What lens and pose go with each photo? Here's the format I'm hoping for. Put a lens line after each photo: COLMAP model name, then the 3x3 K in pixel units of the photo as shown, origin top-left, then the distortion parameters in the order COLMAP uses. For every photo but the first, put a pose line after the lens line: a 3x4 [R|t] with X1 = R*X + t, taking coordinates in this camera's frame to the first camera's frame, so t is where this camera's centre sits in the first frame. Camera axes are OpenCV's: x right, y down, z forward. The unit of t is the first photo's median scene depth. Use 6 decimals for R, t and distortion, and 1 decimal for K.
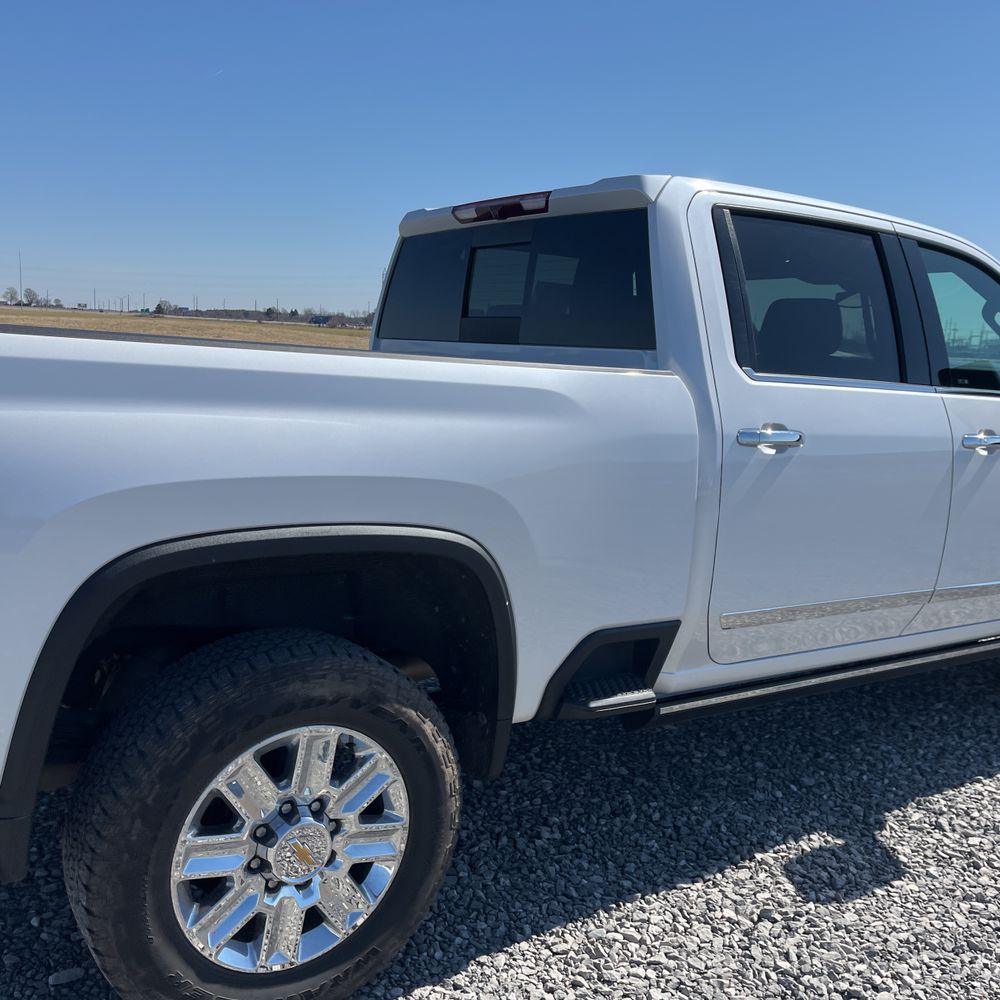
lens RADIAL K [[993.5, 0, 500.0], [0, 993.5, 500.0], [0, 0, 1]] dist [0.091545, -0.125443]
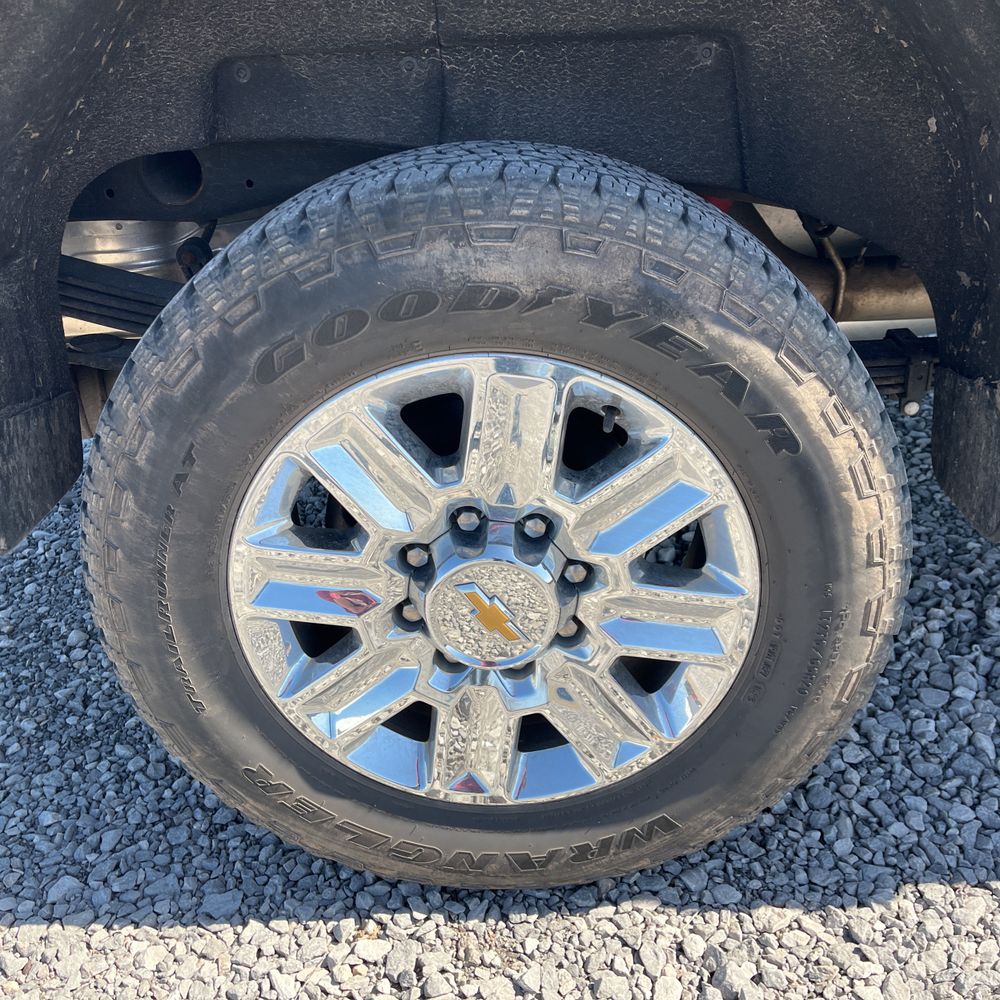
lens RADIAL K [[993.5, 0, 500.0], [0, 993.5, 500.0], [0, 0, 1]] dist [0.091545, -0.125443]
pose [[0.804192, 0.171223, -0.569172, 0.063208], [0.016588, 0.950769, 0.309455, 0.143546], [0.594138, -0.258303, 0.761761, 0.618671]]
